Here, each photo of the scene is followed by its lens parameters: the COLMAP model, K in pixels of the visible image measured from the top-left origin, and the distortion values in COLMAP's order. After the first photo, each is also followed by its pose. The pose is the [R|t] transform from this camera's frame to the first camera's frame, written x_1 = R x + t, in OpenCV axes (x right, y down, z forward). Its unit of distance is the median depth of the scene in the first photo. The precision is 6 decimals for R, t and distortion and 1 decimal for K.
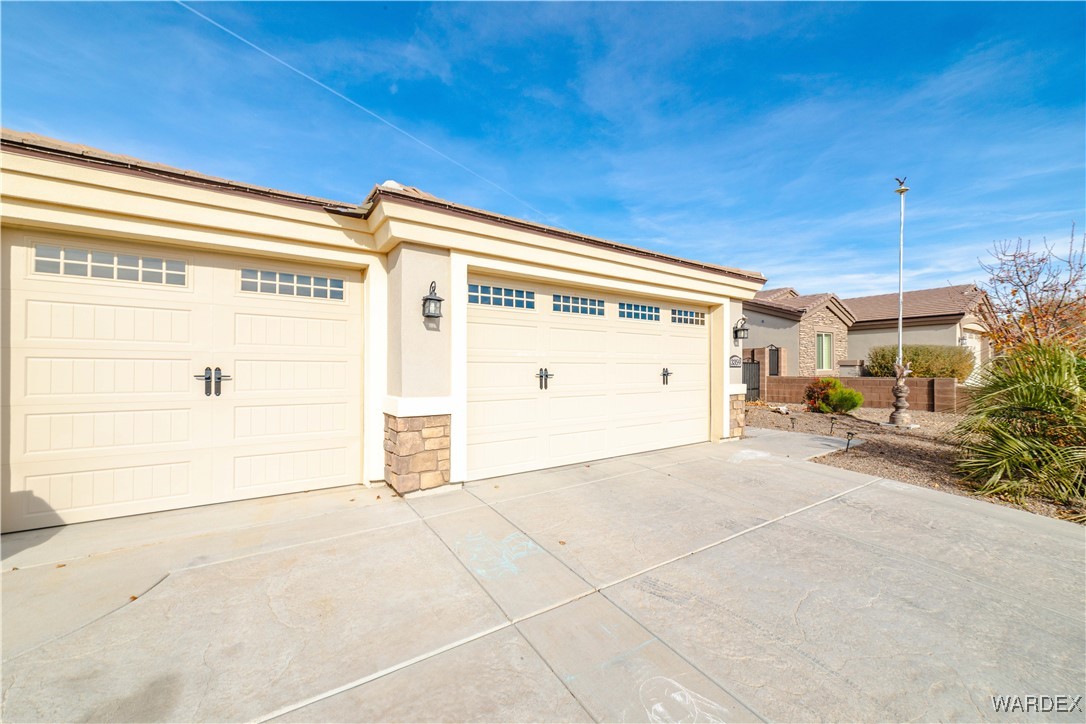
lens RADIAL K [[415.2, 0, 543.0], [0, 415.2, 362.0], [0, 0, 1]] dist [-0.003486, -0.000119]
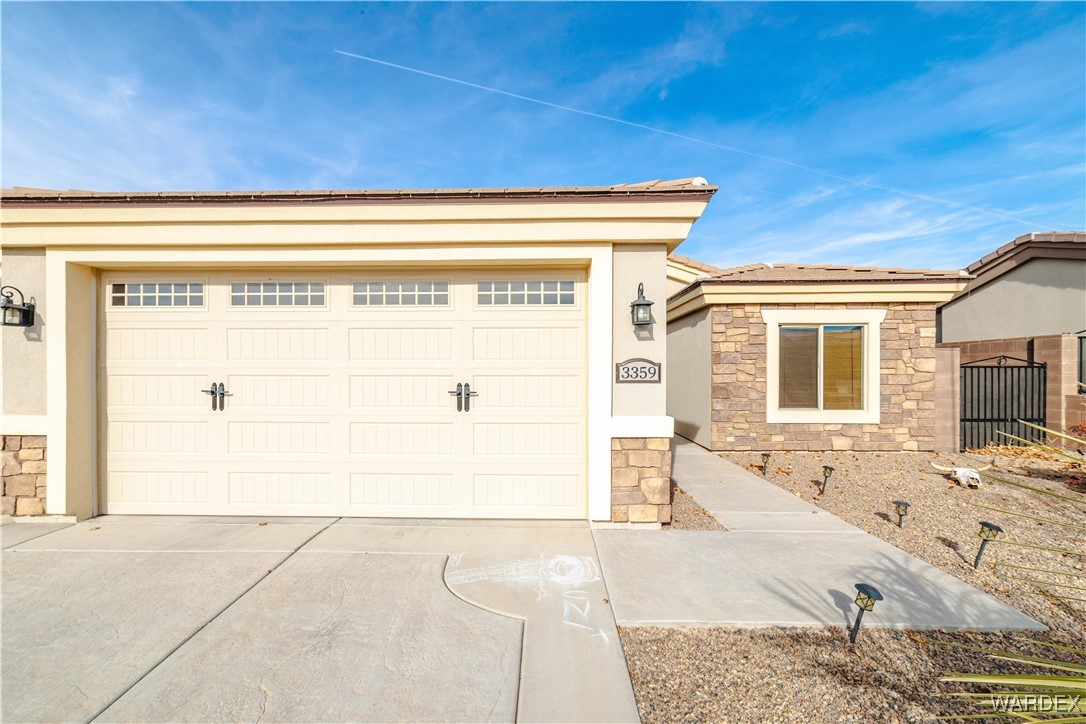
lens RADIAL K [[416.3, 0, 540.0], [0, 416.3, 371.4], [0, 0, 1]] dist [-0.000120, 0.000123]
pose [[0.805086, -0.000711, -0.593157, 0.918508], [0.009129, 0.999896, 0.011193, -0.008970], [0.593087, -0.014426, 0.805009, 0.735995]]
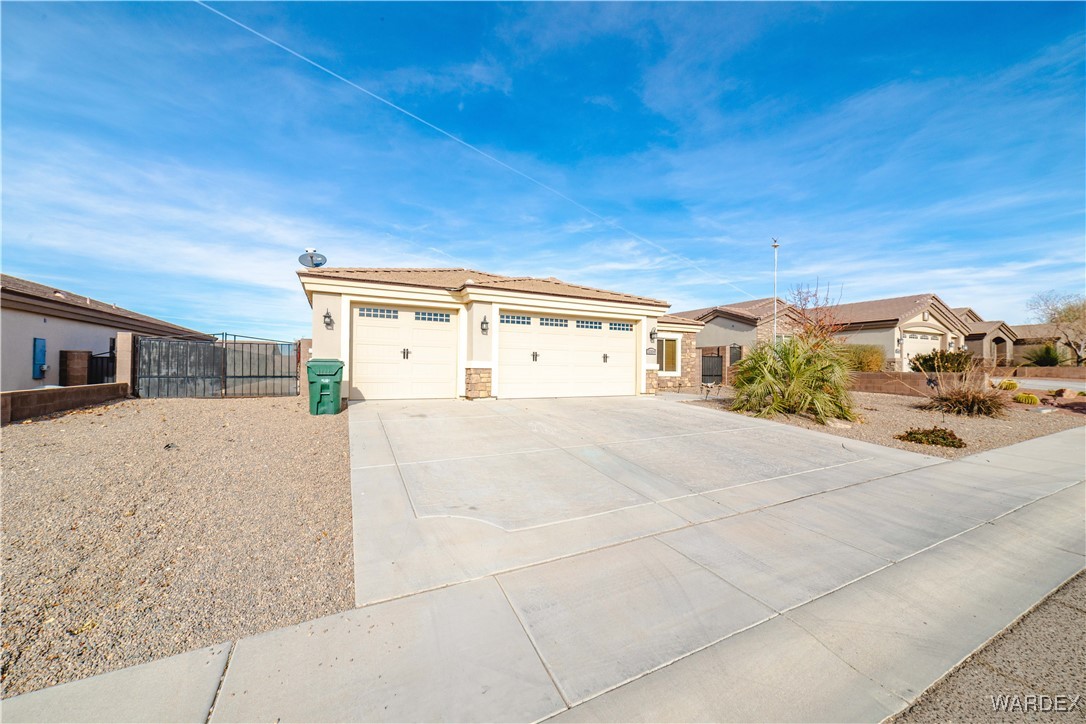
lens RADIAL K [[406.9, 0, 540.3], [0, 406.9, 356.0], [0, 0, 1]] dist [-0.000066, 0.000227]
pose [[0.989439, 0.006417, -0.144806, 0.338714], [-0.008813, 0.999835, -0.015911, 0.070513], [0.144680, 0.017020, 0.989332, -1.106483]]
